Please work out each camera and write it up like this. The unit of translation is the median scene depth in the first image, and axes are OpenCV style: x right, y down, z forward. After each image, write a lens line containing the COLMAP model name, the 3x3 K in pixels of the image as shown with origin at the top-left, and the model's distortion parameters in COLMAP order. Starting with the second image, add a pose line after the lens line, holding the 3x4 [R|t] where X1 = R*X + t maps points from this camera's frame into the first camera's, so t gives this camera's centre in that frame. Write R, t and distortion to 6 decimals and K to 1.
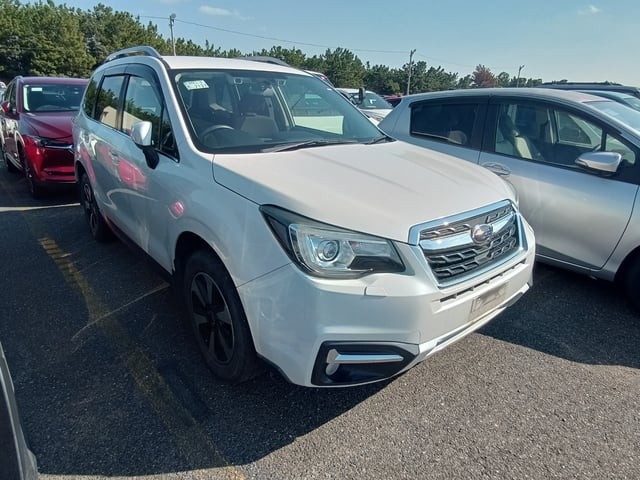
lens RADIAL K [[420.8, 0, 320.0], [0, 420.8, 240.0], [0, 0, 1]] dist [0.001548, 0.061680]
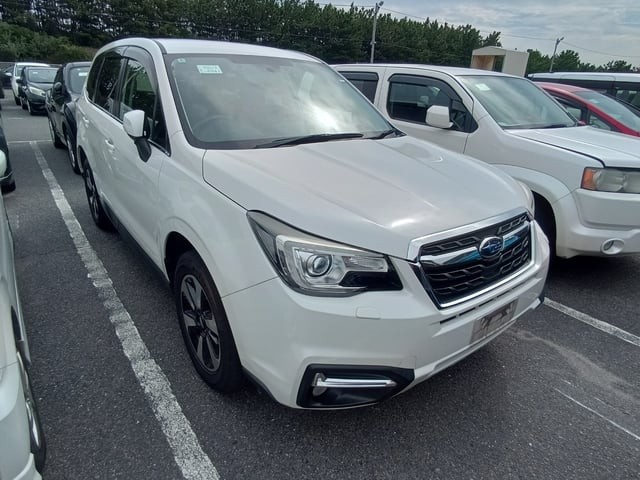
lens RADIAL K [[420.8, 0, 320.0], [0, 420.8, 240.0], [0, 0, 1]] dist [0.001548, 0.061680]
pose [[0.999010, 0.033396, -0.029379, 0.044368], [-0.032224, 0.998700, 0.039504, -0.059982], [0.030660, -0.038518, 0.998787, 0.082449]]
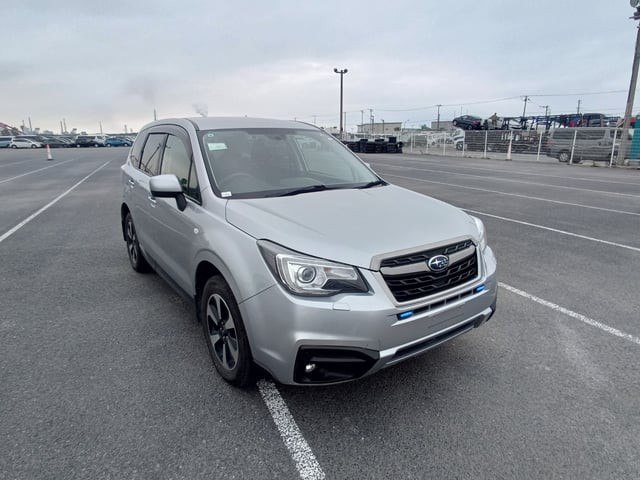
lens RADIAL K [[420.8, 0, 320.0], [0, 420.8, 240.0], [0, 0, 1]] dist [0.001548, 0.061680]
pose [[0.996865, 0.000461, -0.079122, 0.149830], [-0.007261, 0.996297, -0.085674, 0.026858], [0.078789, 0.085980, 0.993177, -0.263361]]
